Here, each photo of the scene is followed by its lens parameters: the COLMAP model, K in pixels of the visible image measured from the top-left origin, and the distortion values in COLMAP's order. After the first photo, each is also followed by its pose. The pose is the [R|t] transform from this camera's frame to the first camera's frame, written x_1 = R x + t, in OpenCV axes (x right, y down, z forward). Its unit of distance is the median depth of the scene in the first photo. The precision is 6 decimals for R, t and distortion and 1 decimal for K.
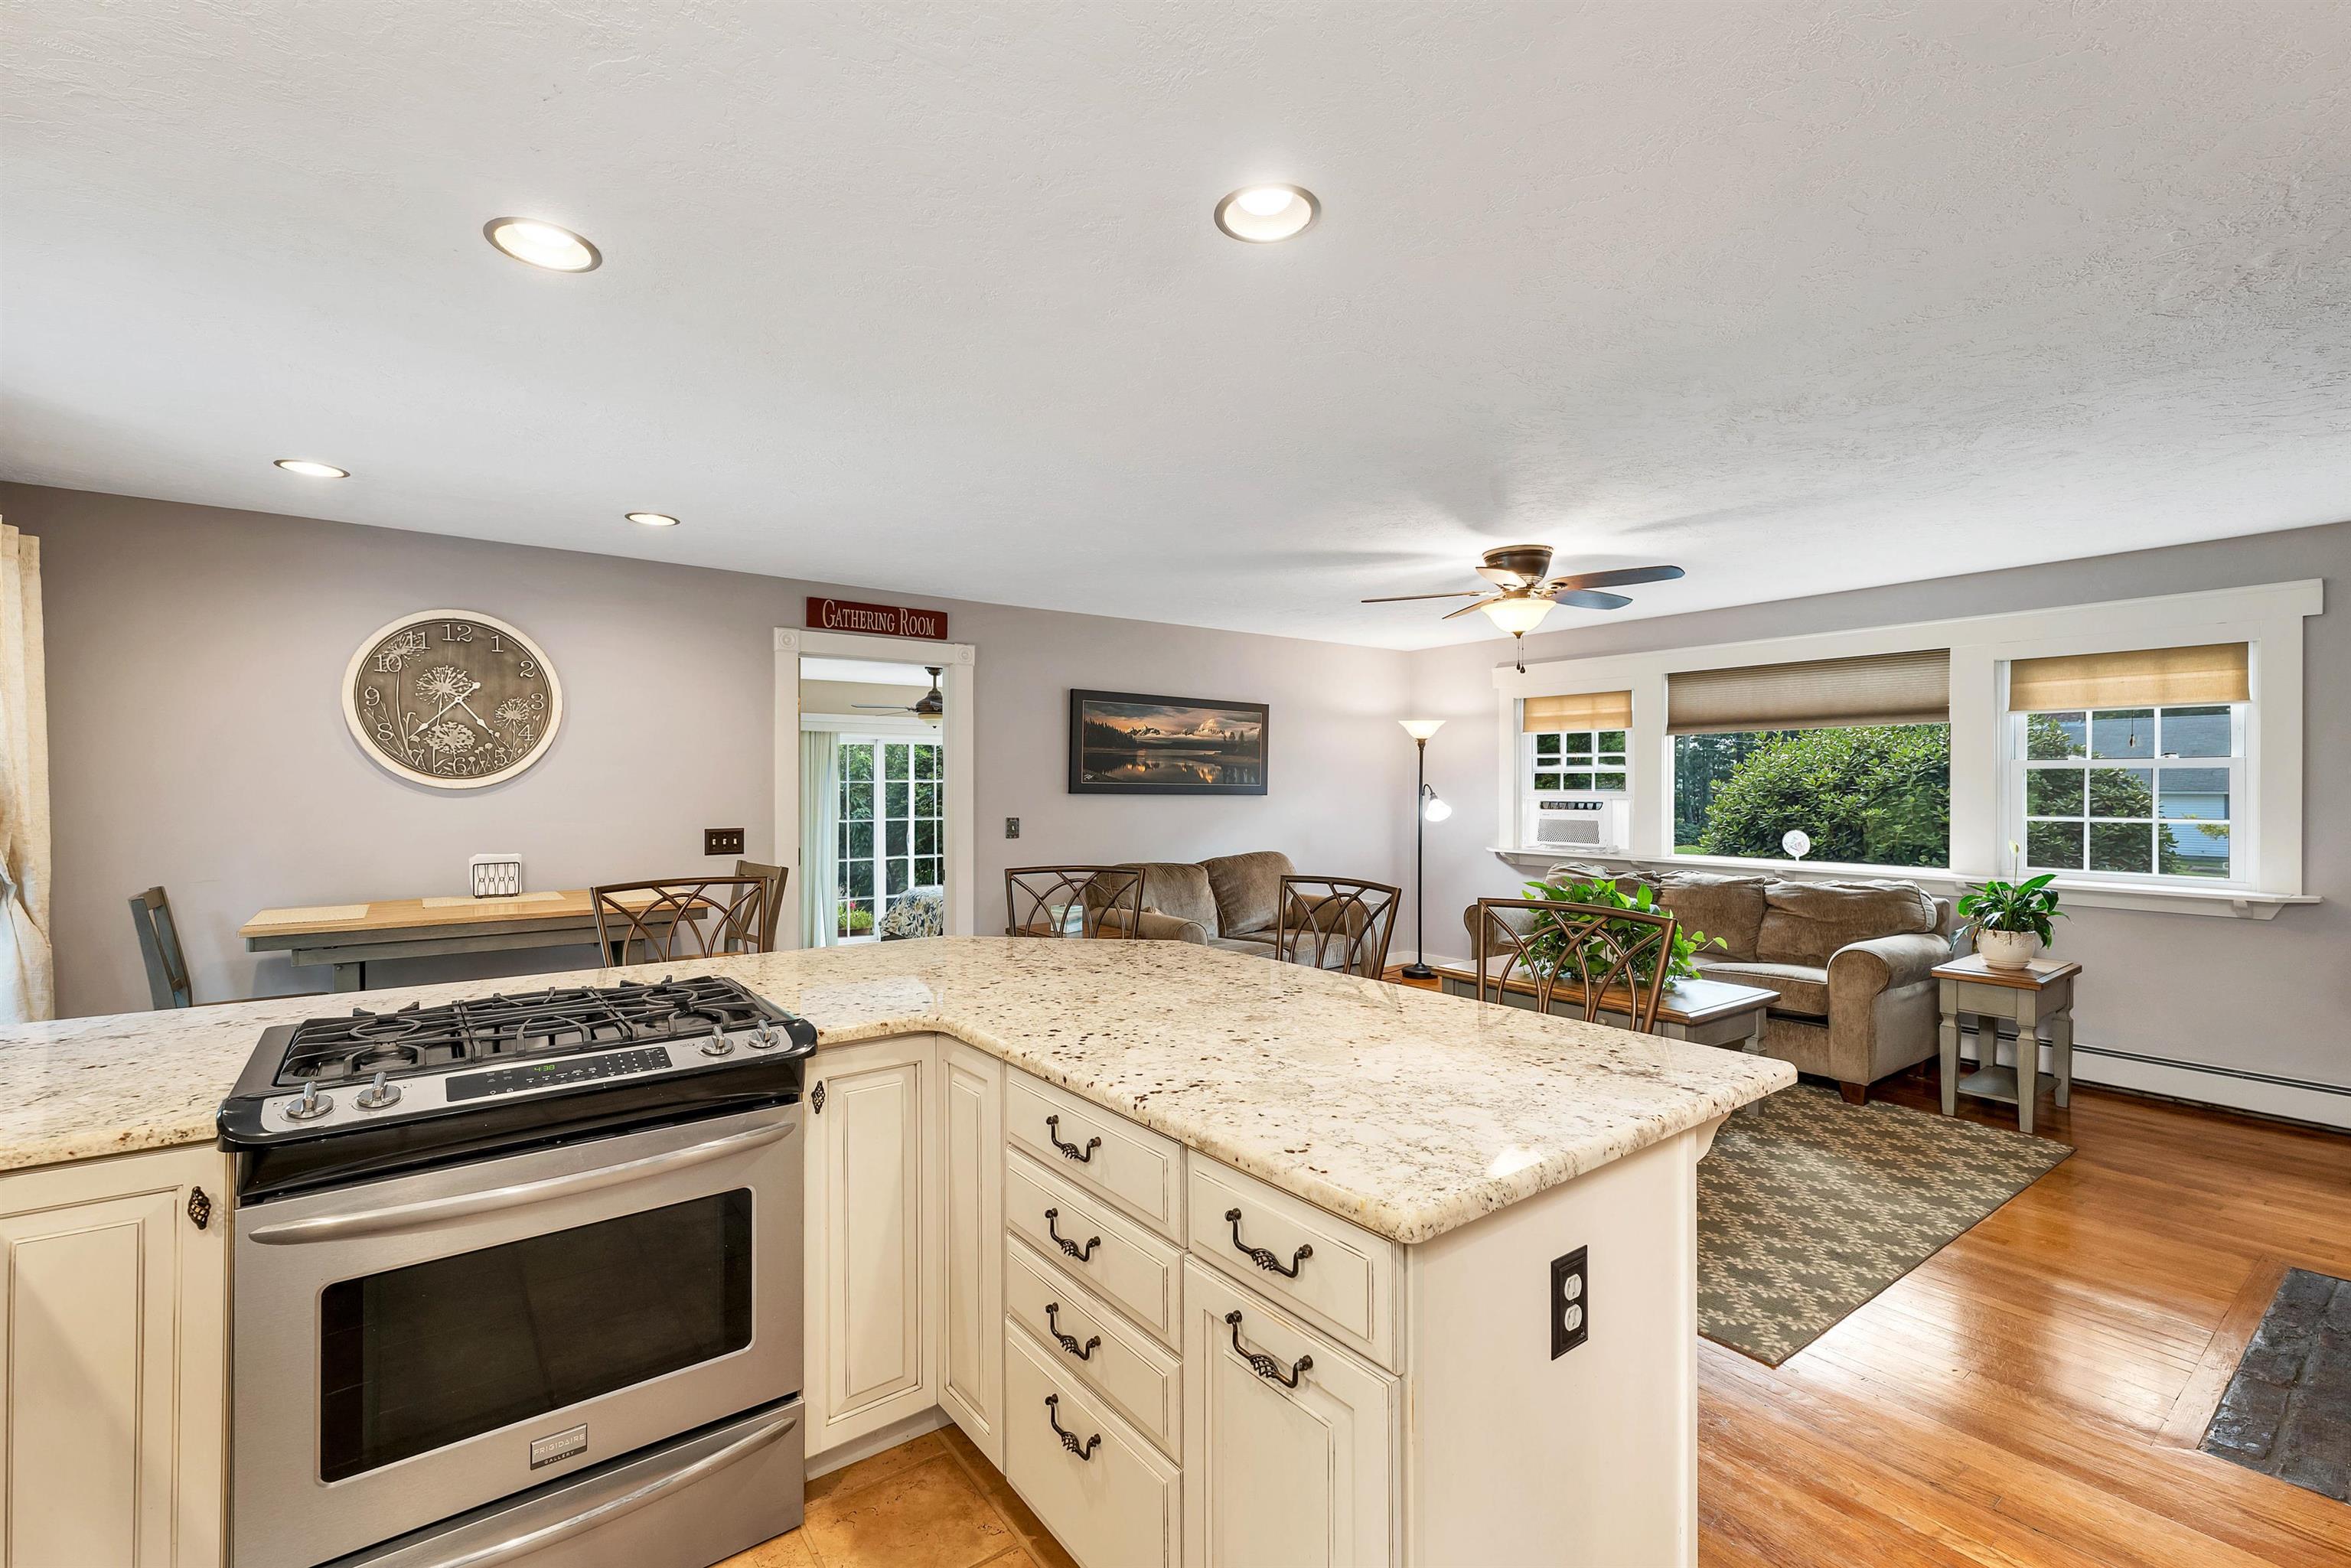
lens RADIAL K [[1003.2, 0, 1182.9], [0, 1003.2, 784.4], [0, 0, 1]] dist [0.002471, 0.000157]
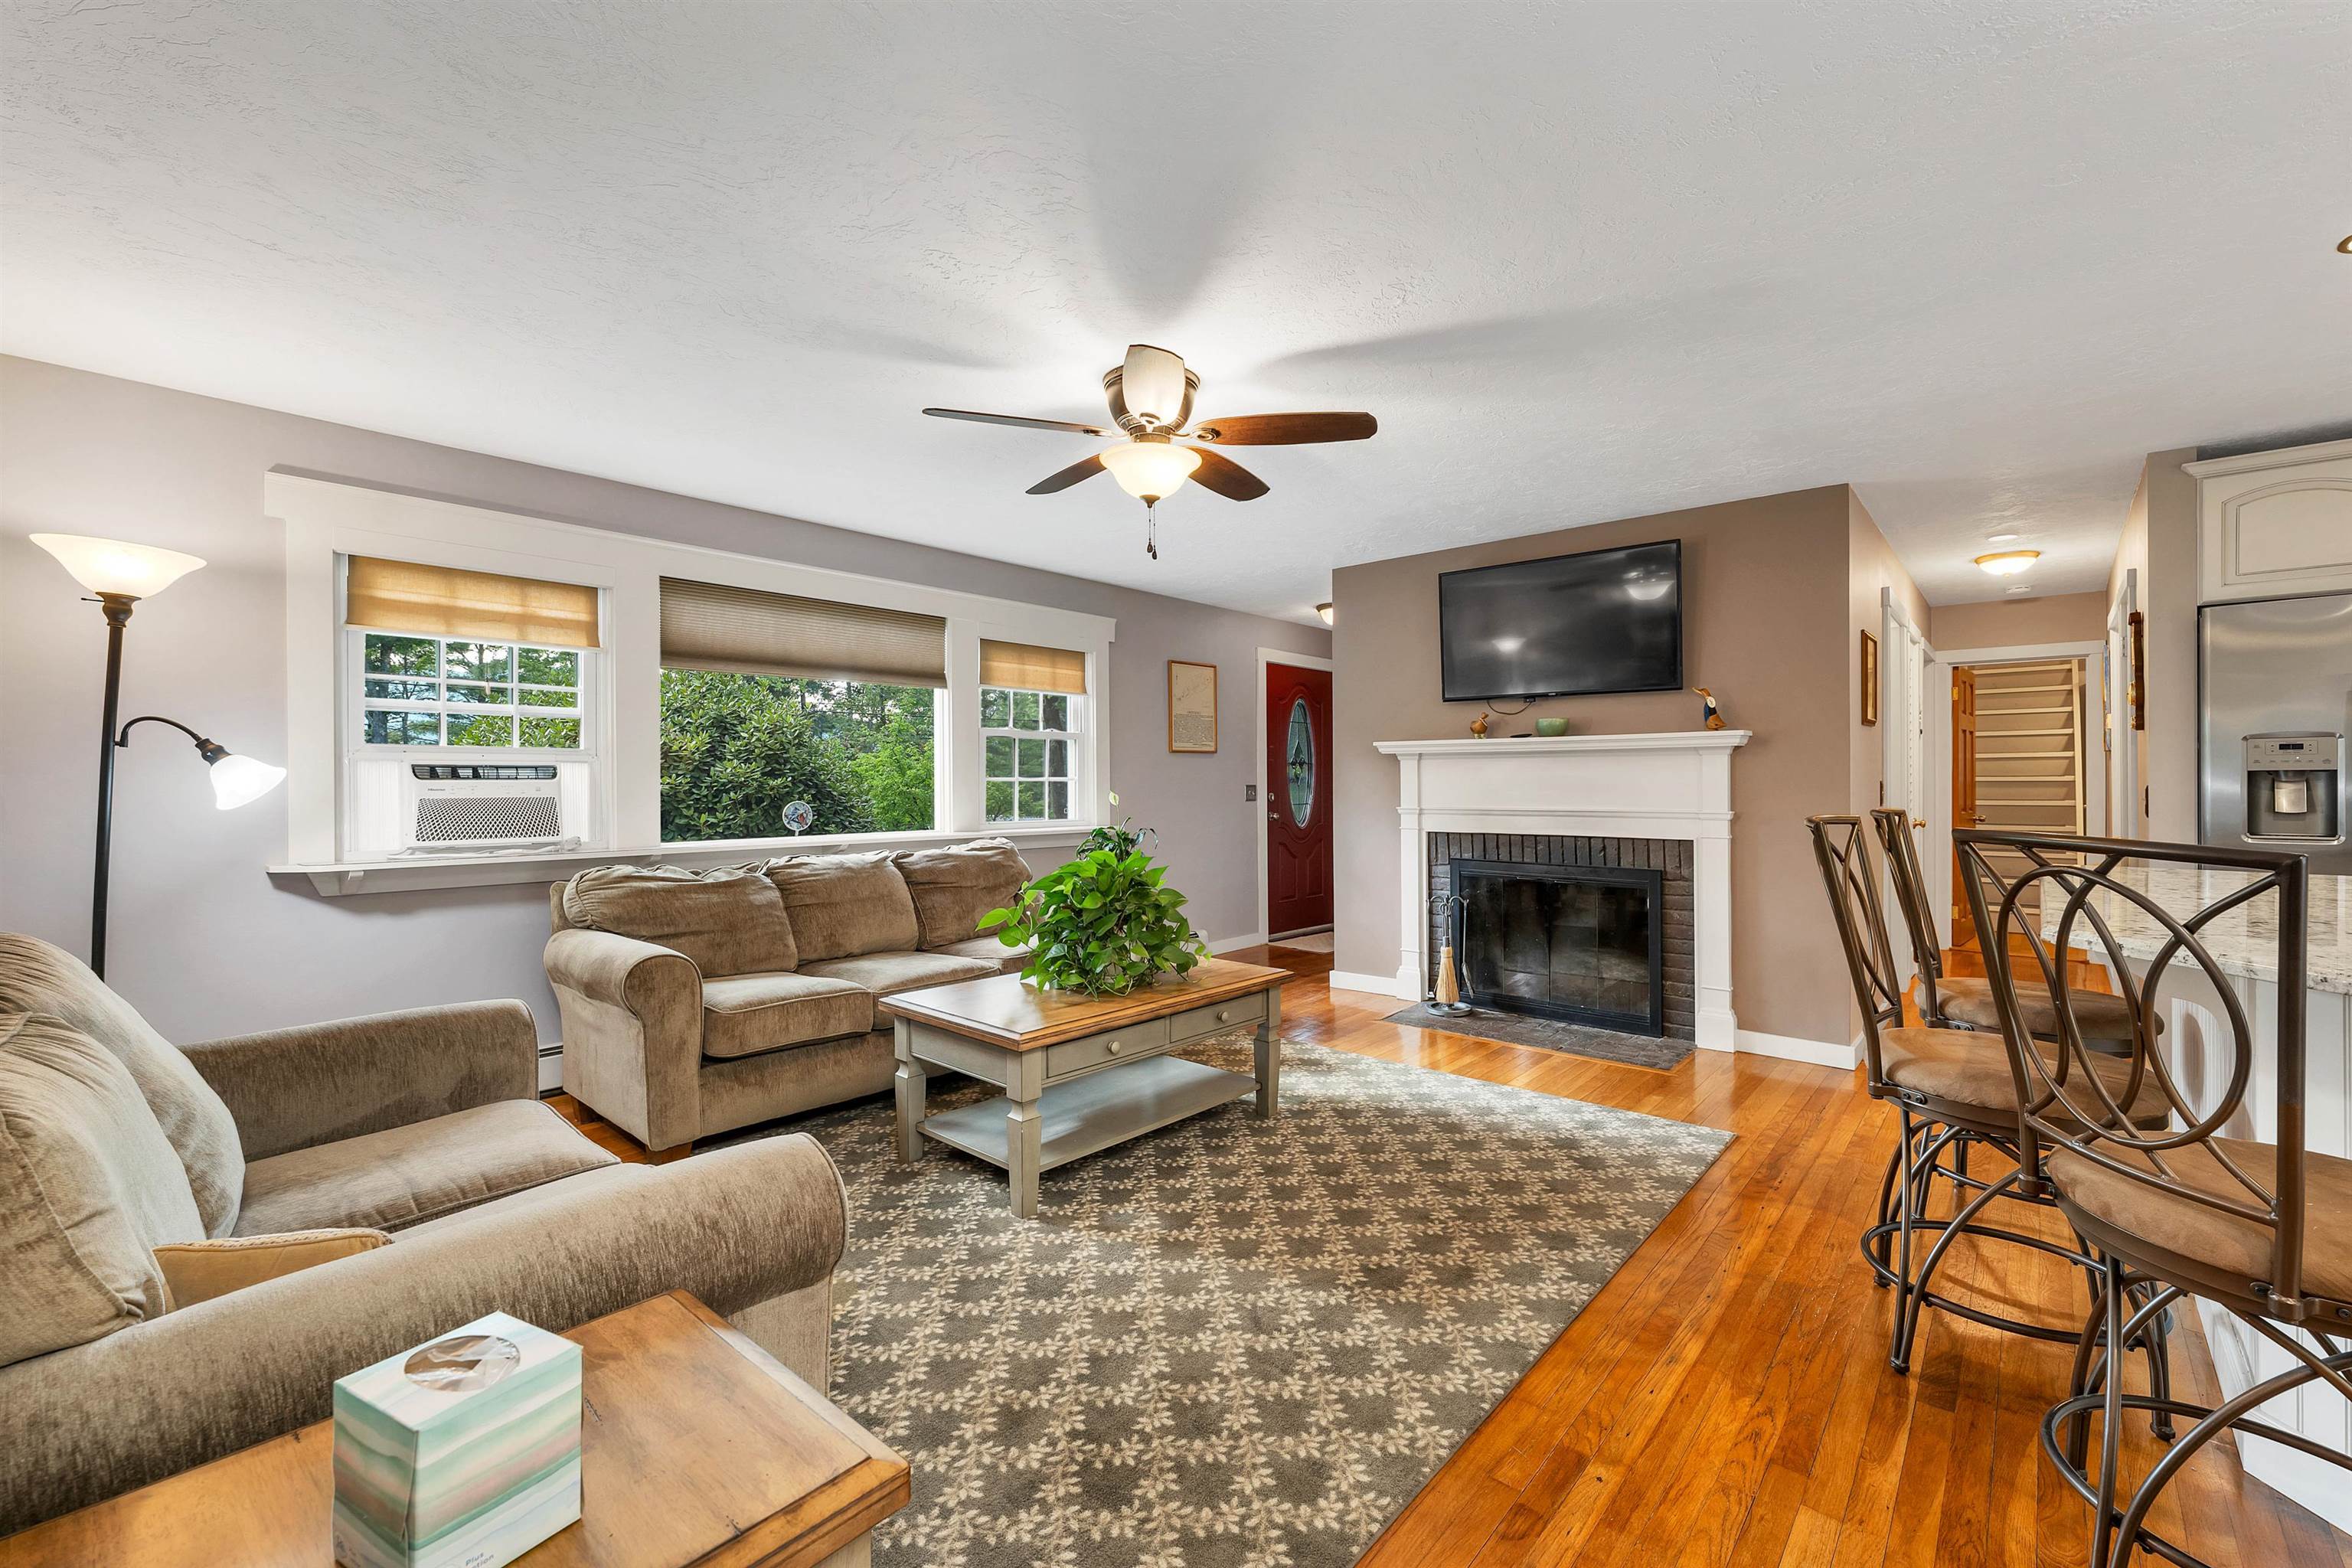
lens RADIAL K [[971.3, 0, 1179.3], [0, 971.3, 779.1], [0, 0, 1]] dist [0.000789, 0.000160]
pose [[-0.197170, 0.005174, 0.980356, -0.339211], [0.005376, 0.999977, -0.004196, 0.046777], [-0.980355, 0.004443, -0.197193, 1.154580]]
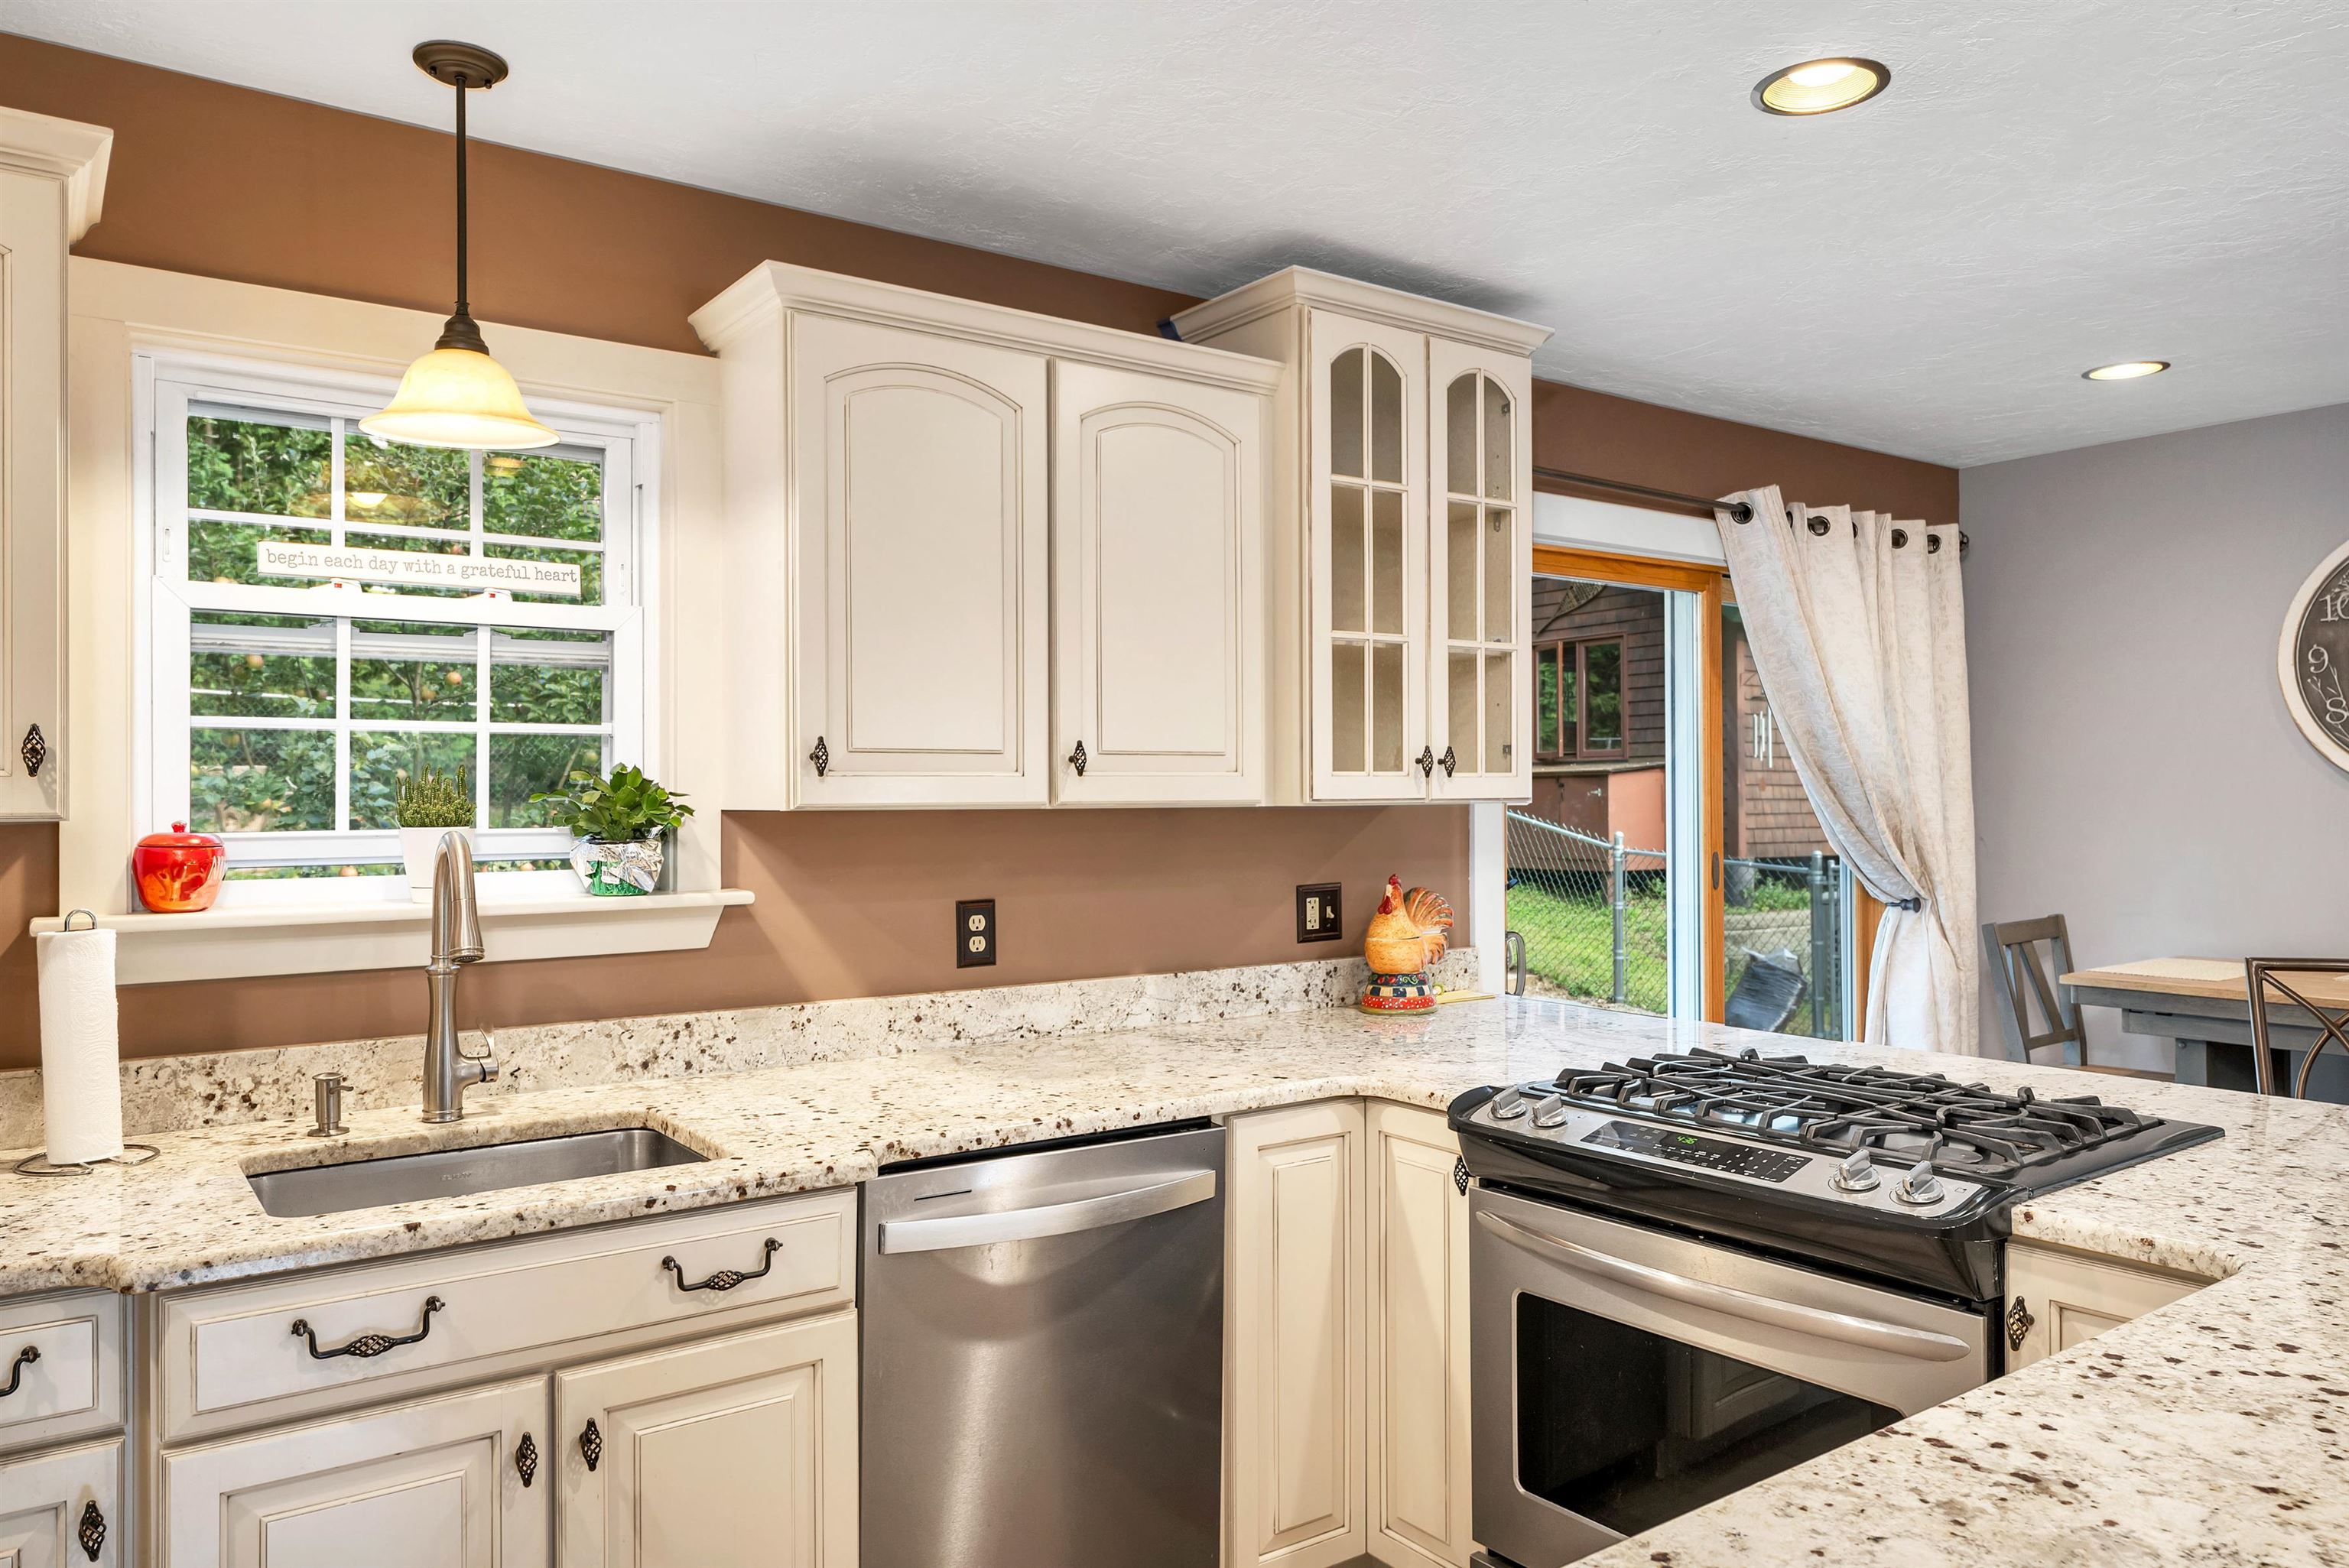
lens RADIAL K [[1598.3, 0, 1162.0], [0, 1598.3, 788.3], [0, 0, 1]] dist [0.005122, -0.004654]
pose [[-0.021801, -0.005985, -0.999744, 0.263023], [0.006230, 0.999962, -0.006122, 0.000583], [0.999743, -0.006362, -0.021763, 0.234467]]
